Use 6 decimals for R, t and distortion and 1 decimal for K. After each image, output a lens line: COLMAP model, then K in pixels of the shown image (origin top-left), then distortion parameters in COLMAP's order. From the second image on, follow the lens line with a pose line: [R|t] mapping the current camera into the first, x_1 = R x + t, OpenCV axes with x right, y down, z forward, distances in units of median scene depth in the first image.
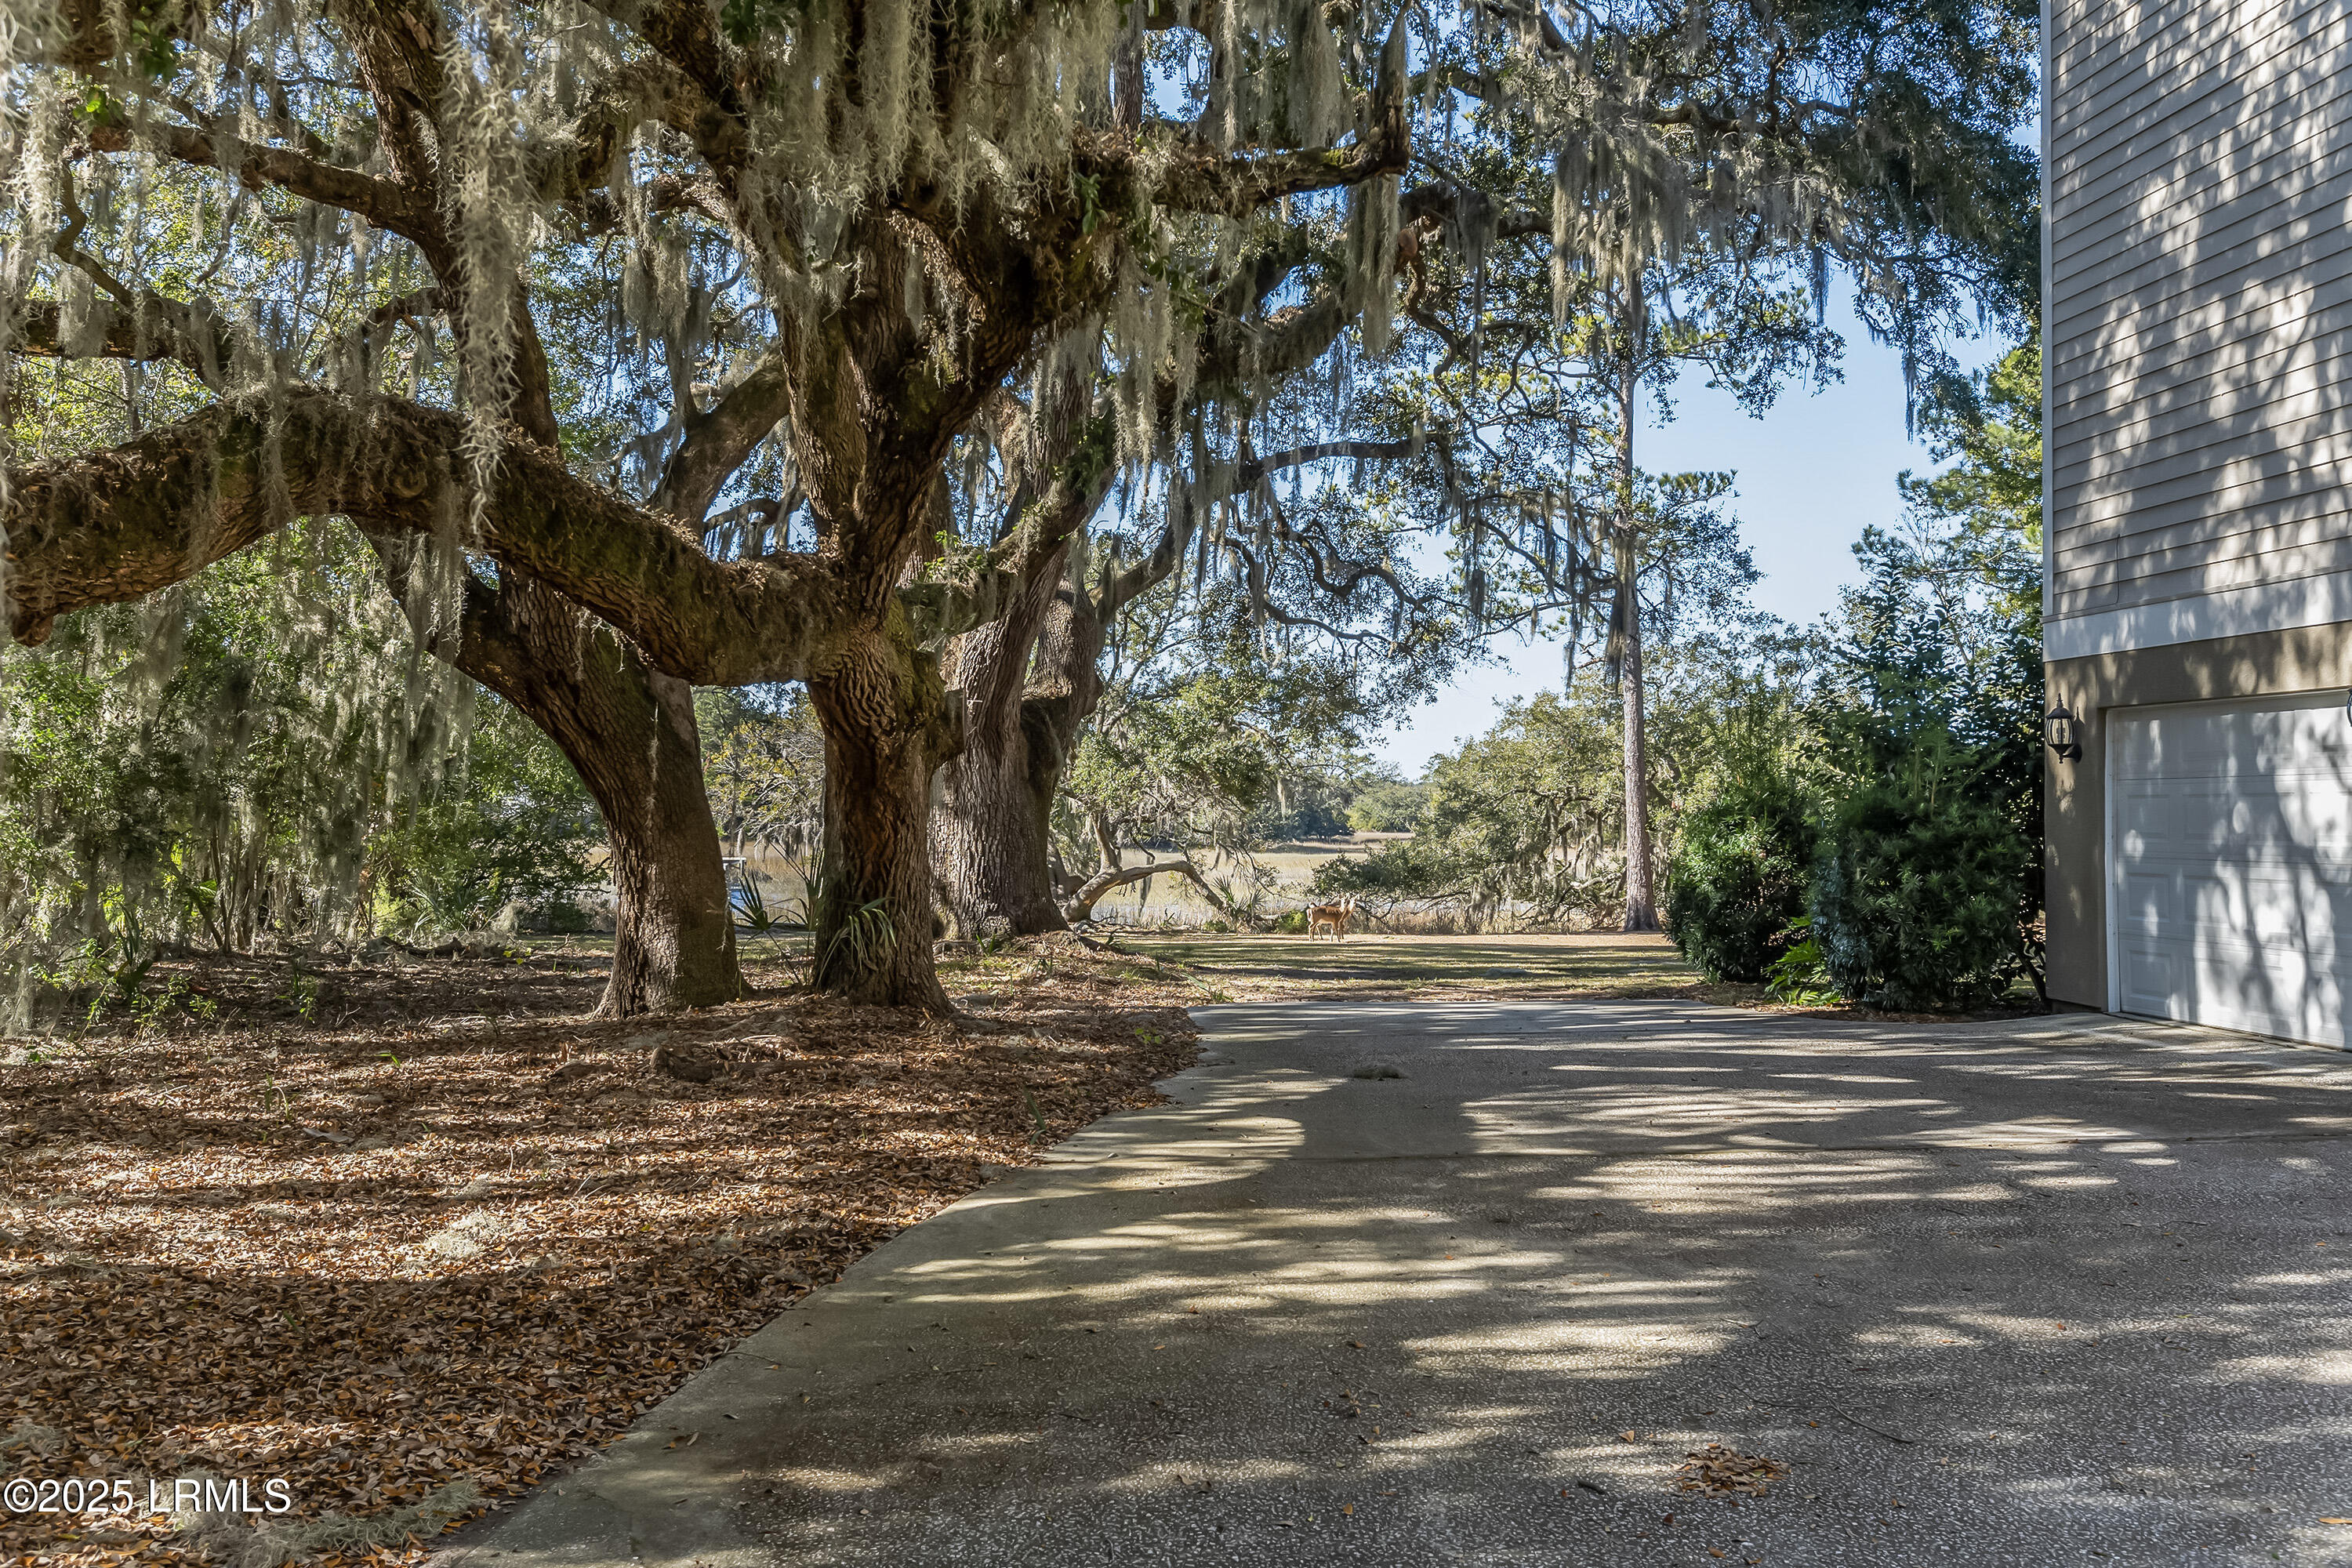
lens RADIAL K [[2033.9, 0, 1176.0], [0, 2033.9, 784.0], [0, 0, 1]] dist [0.001317, 0.000136]
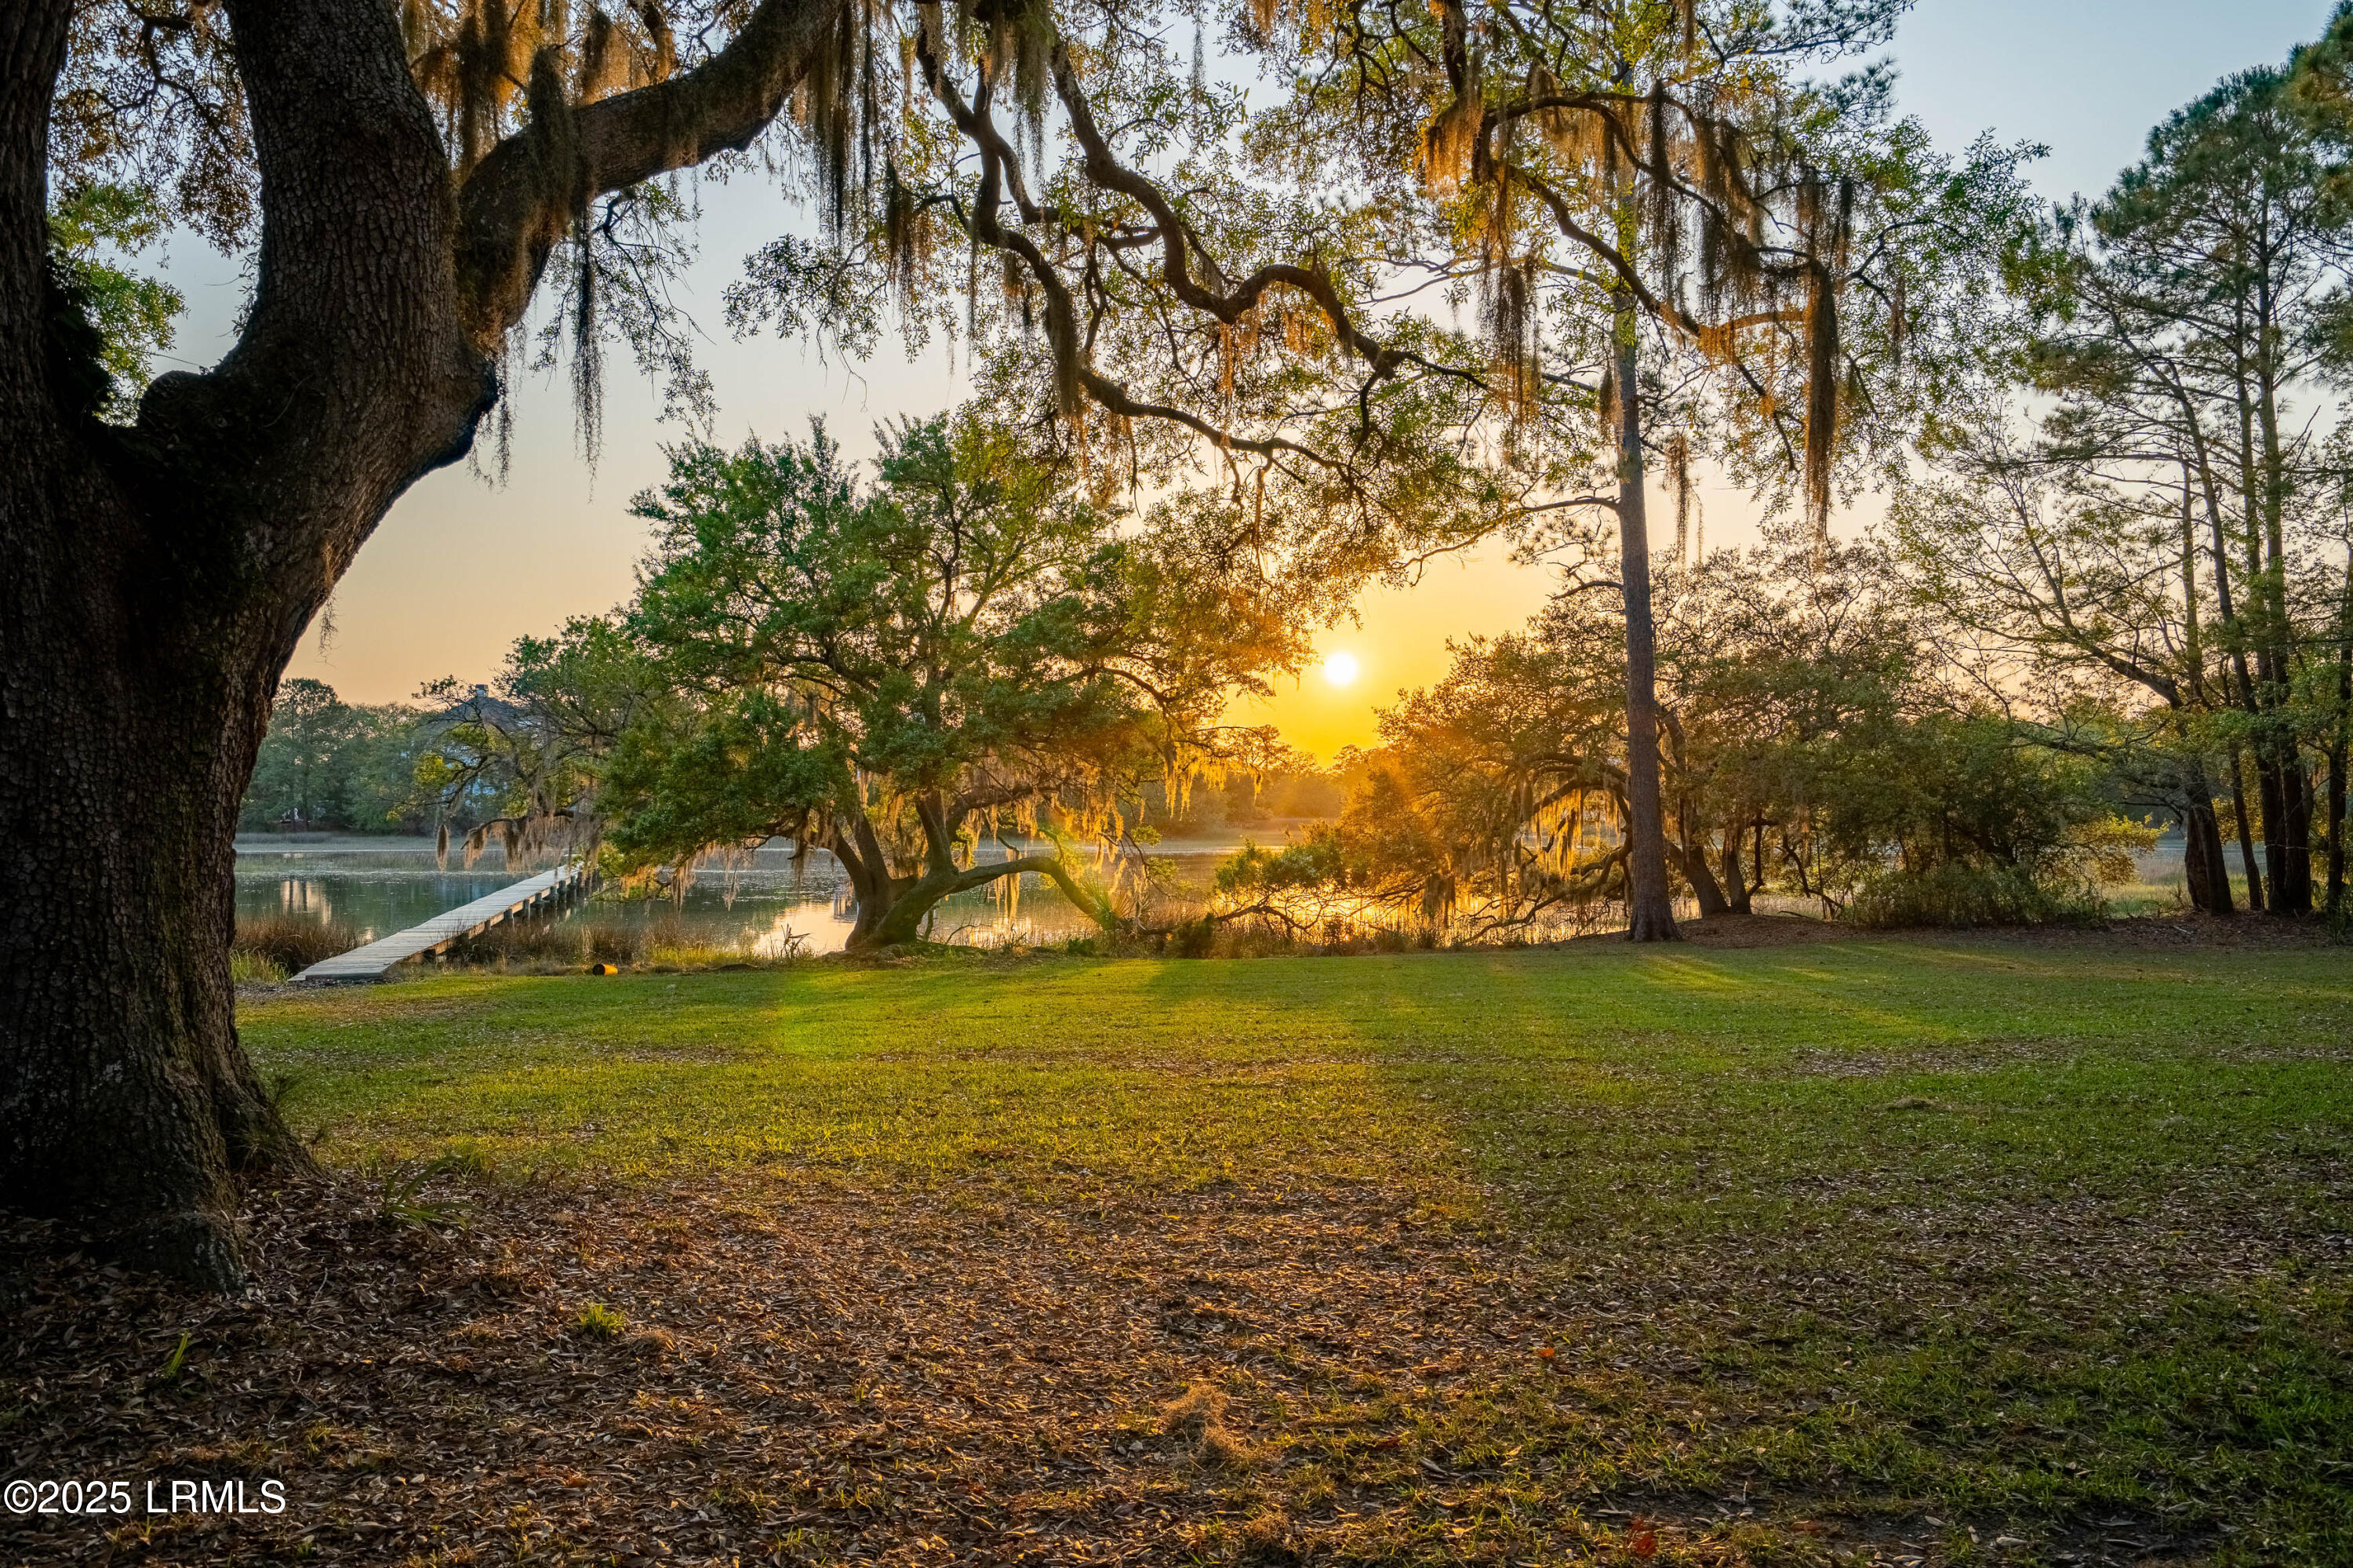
lens RADIAL K [[1649.4, 0, 1176.5], [0, 1649.4, 784.0], [0, 0, 1]] dist [-0.001208, -0.000206]
pose [[0.999523, -0.013088, 0.027979, 0.050203], [0.013088, 0.999914, 0.000196, 0.015347], [-0.027979, 0.000171, 0.999608, 0.531437]]
